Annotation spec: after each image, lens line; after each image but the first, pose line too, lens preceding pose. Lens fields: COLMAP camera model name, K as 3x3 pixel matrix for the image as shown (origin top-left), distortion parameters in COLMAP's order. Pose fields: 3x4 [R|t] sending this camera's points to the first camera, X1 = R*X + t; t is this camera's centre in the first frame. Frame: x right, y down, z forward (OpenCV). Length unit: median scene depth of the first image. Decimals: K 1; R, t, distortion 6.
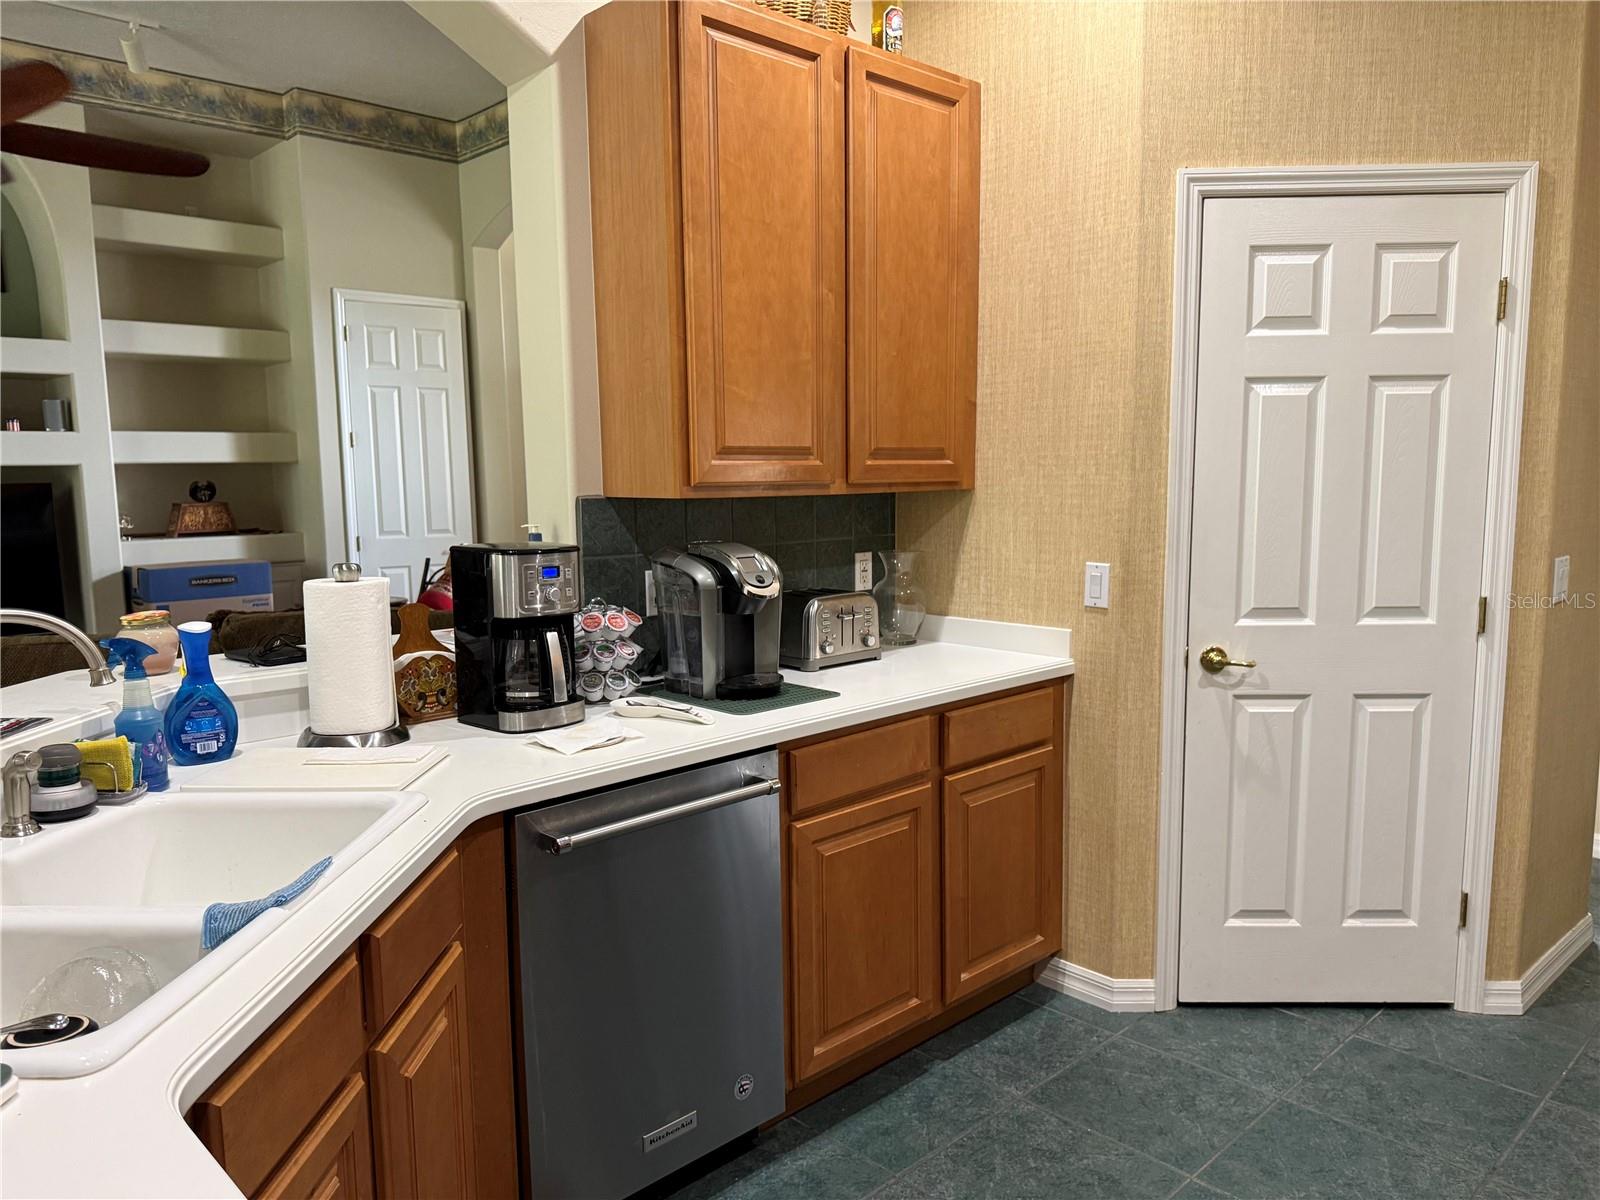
lens RADIAL K [[1126.7, 0, 803.4], [0, 1126.7, 617.9], [0, 0, 1]] dist [0.051624, -0.060507]
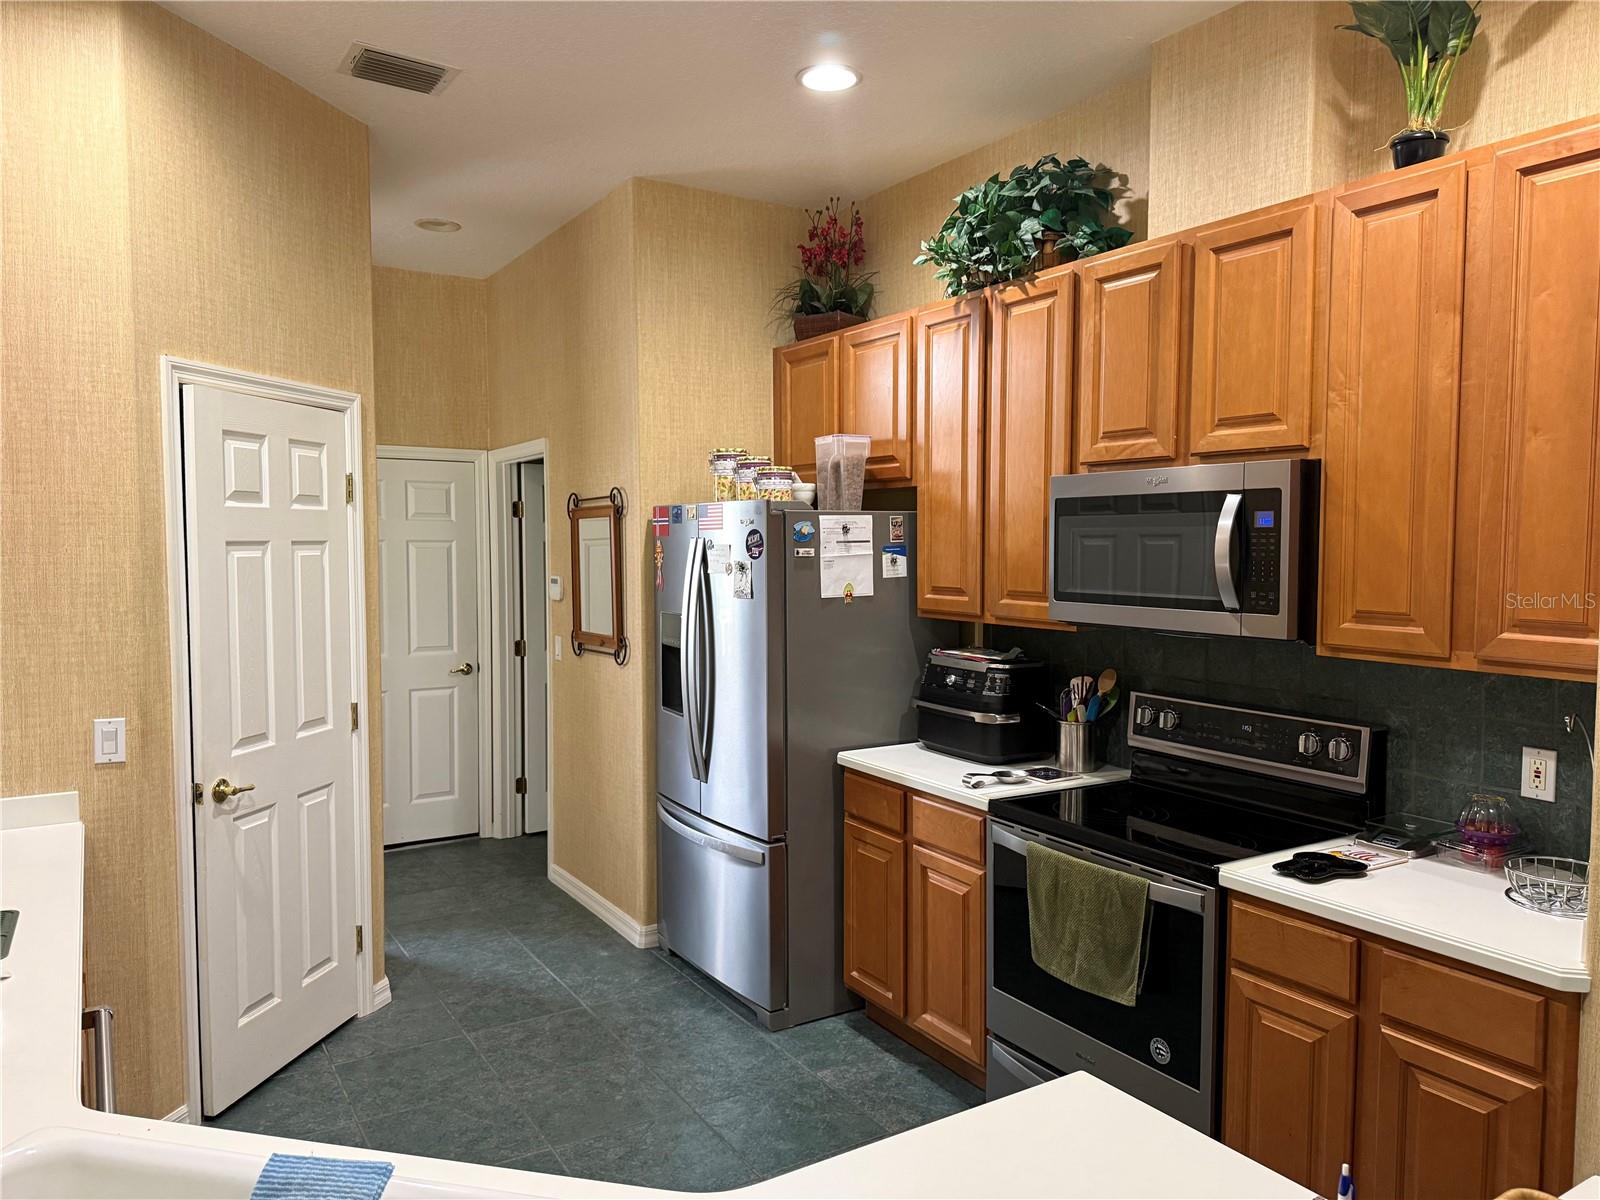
lens RADIAL K [[1126.7, 0, 803.4], [0, 1126.7, 617.9], [0, 0, 1]] dist [0.051624, -0.060507]
pose [[0.212929, -0.054854, 0.975527, -0.603844], [0.117694, 0.992593, 0.030124, -0.097807], [-0.969953, 0.108400, 0.217808, 0.176858]]
